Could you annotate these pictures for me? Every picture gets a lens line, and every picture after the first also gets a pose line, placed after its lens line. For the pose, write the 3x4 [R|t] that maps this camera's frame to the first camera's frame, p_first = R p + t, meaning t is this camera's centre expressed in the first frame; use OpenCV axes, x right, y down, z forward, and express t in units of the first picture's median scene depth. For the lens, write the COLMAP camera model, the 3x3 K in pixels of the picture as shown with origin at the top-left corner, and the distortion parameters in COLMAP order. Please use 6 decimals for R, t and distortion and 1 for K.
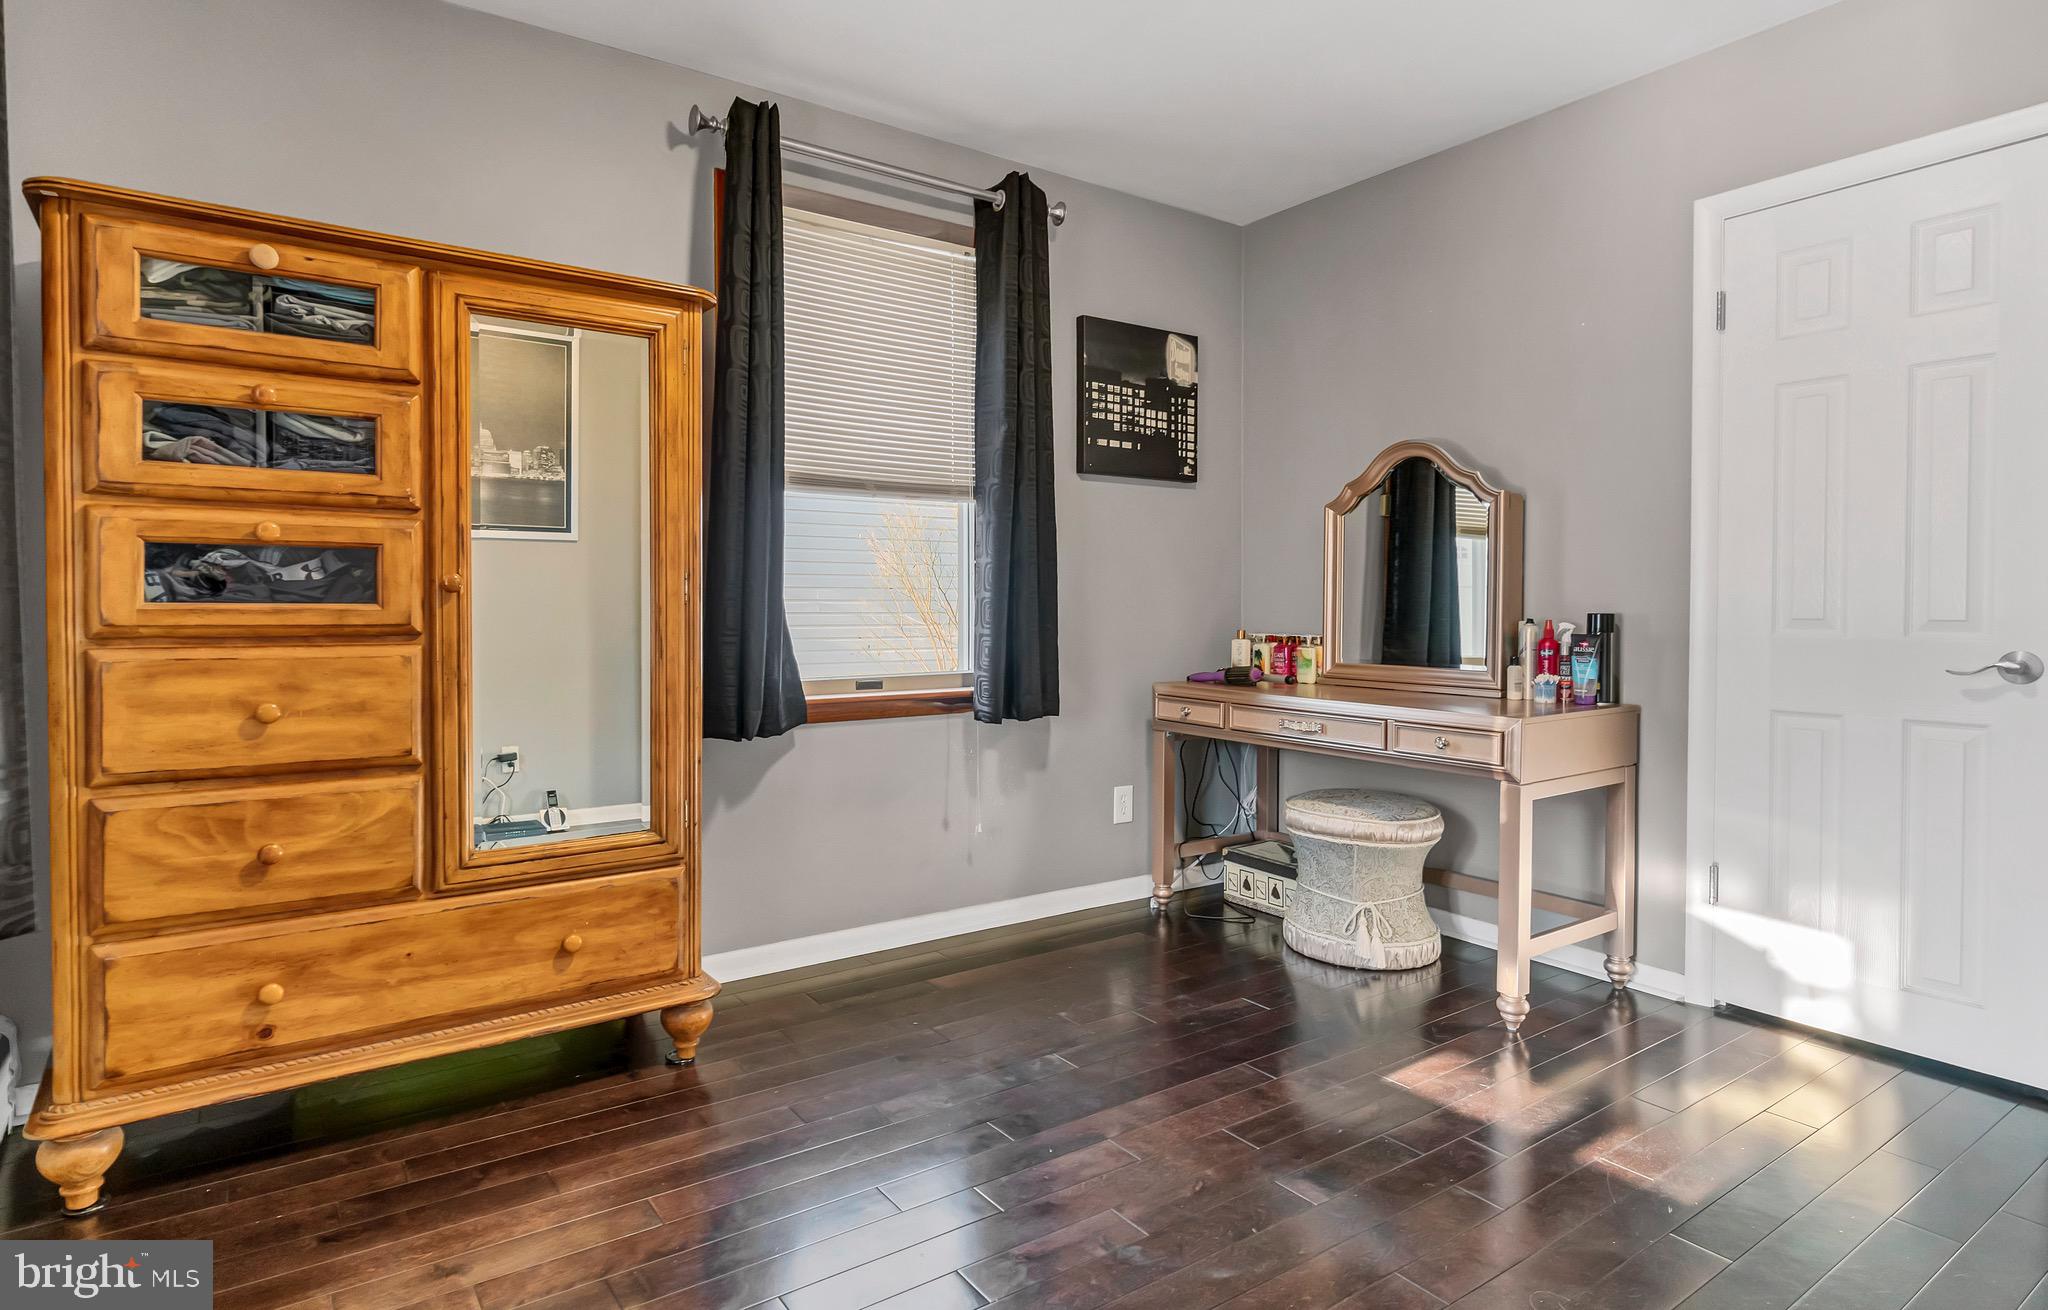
lens RADIAL K [[983.0, 0, 1021.8], [0, 983.0, 628.5], [0, 0, 1]] dist [0.000240, -0.000665]
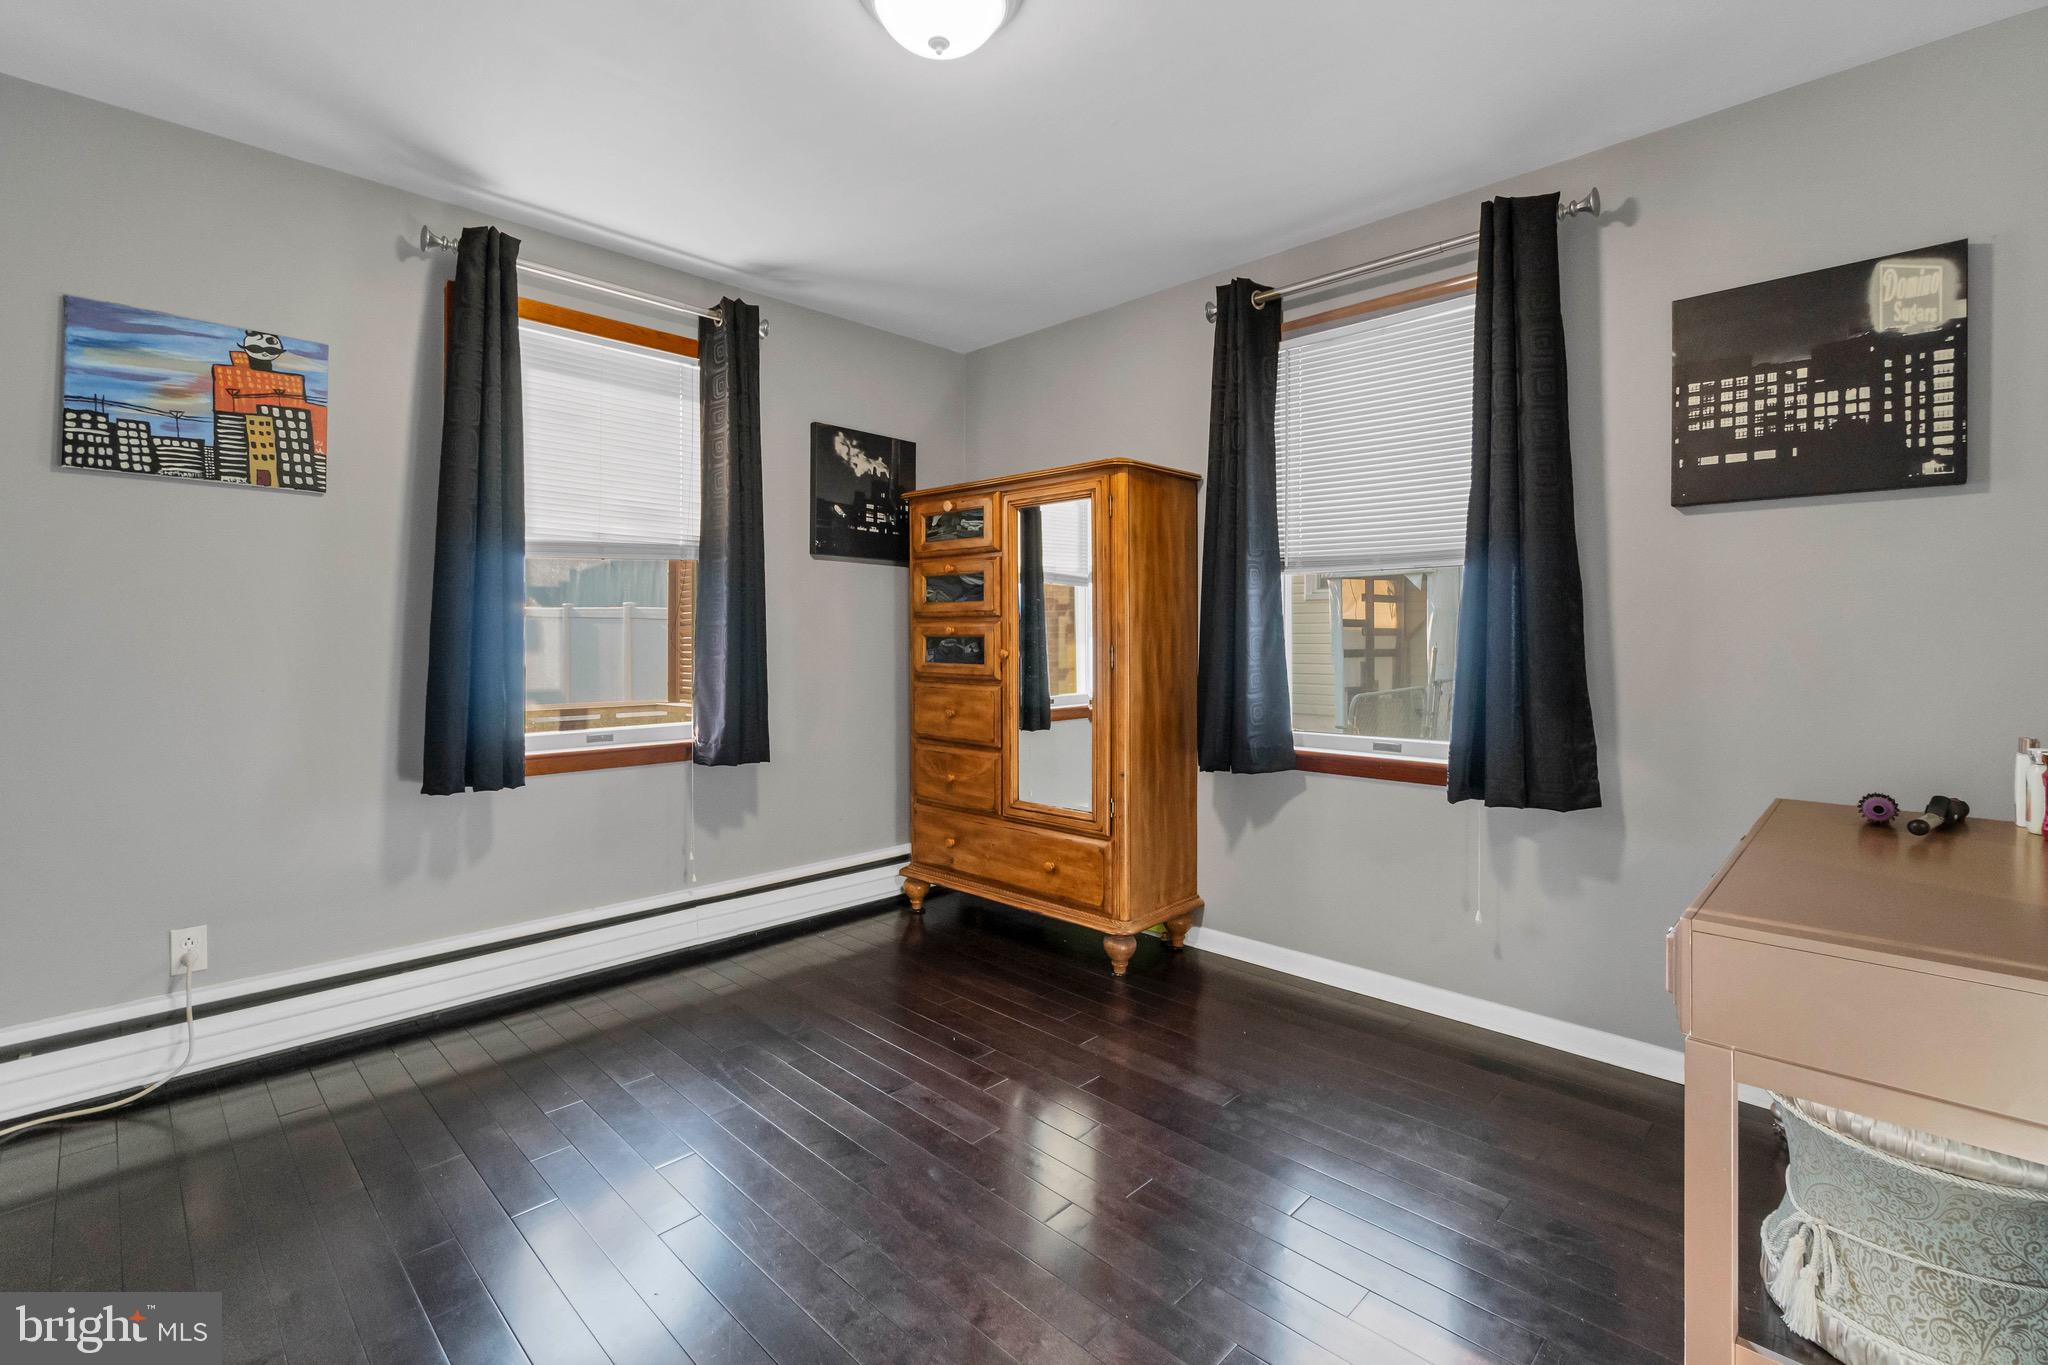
lens RADIAL K [[900.9, 0, 1032.4], [0, 900.9, 666.9], [0, 0, 1]] dist [-0.007877, -0.000234]
pose [[0.242504, 0.027118, -0.969771, 0.637486], [-0.031541, 0.999301, 0.020056, -0.033846], [0.969638, 0.025724, 0.243190, 0.362299]]
